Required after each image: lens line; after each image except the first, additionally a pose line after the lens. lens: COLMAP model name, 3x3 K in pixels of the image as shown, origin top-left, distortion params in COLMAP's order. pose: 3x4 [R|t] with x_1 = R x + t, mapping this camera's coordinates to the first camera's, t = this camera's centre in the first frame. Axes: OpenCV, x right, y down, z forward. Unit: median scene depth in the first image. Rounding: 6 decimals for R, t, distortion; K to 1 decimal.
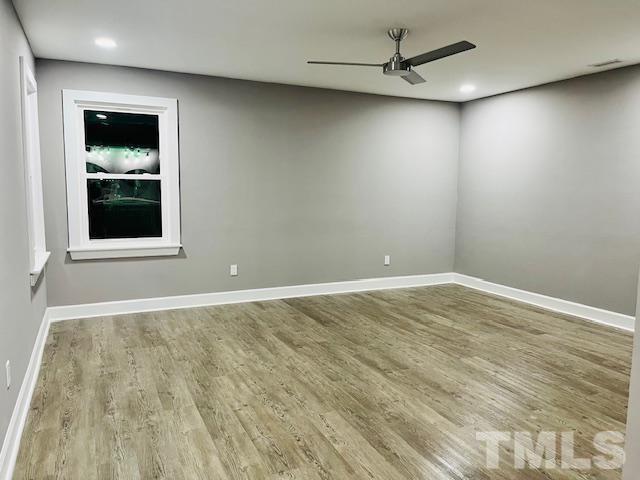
lens RADIAL K [[482.3, 0, 320.0], [0, 482.3, 240.0], [0, 0, 1]] dist [-0.000709, -0.000693]
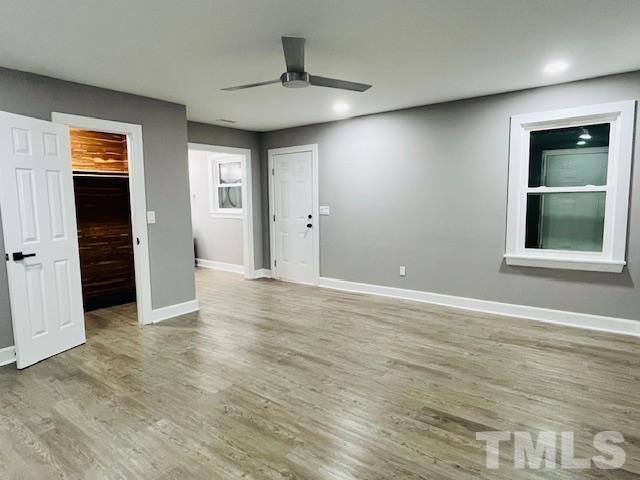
lens RADIAL K [[384.6, 0, 320.0], [0, 384.6, 240.0], [0, 0, 1]] dist [-0.000331, -0.000337]
pose [[-0.884693, 0.058692, -0.462466, 0.454091], [-0.039588, 0.979000, 0.199977, -0.184782], [0.464491, 0.195226, -0.863791, 1.617755]]
